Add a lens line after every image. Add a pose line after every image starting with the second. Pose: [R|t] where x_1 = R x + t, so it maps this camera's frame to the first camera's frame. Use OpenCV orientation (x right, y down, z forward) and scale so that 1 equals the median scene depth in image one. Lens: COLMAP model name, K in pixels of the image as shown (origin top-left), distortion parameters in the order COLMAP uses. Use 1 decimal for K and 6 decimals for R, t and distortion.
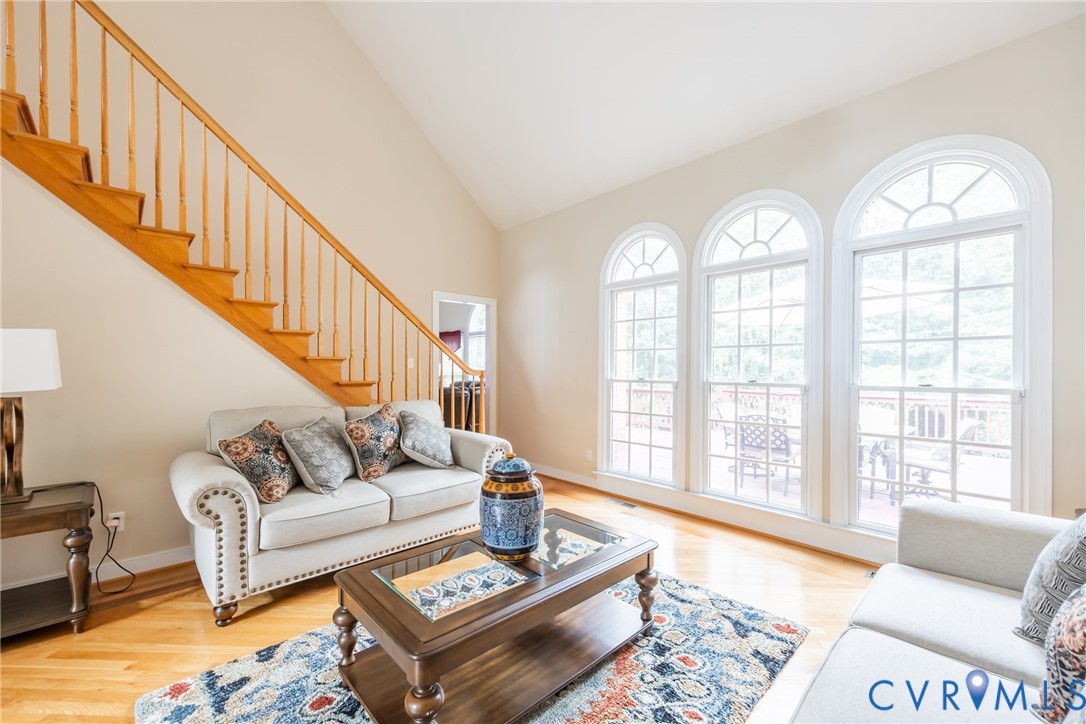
lens RADIAL K [[441.0, 0, 545.7], [0, 441.0, 376.8], [0, 0, 1]] dist [0.006835, 0.000061]
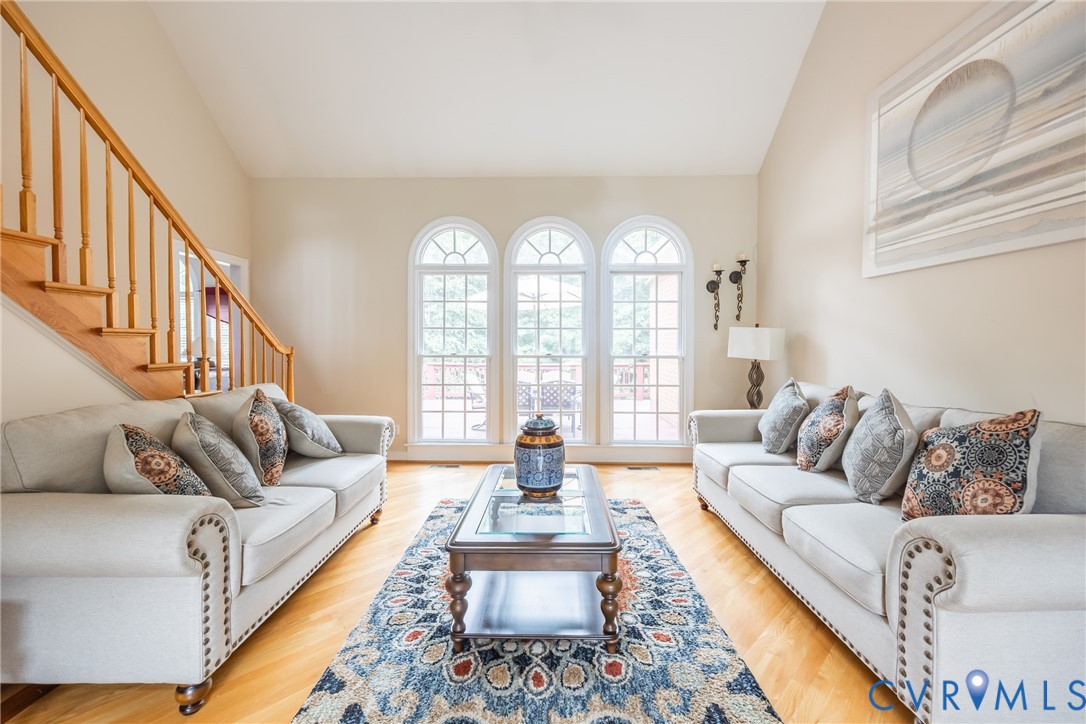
lens RADIAL K [[433.0, 0, 543.0], [0, 433.0, 362.0], [0, 0, 1]] dist [-0.001826, -0.000025]
pose [[0.693010, -0.029248, 0.720334, -0.628240], [0.013144, 0.999523, 0.027937, -0.005002], [-0.720808, -0.009893, 0.693064, 0.097321]]
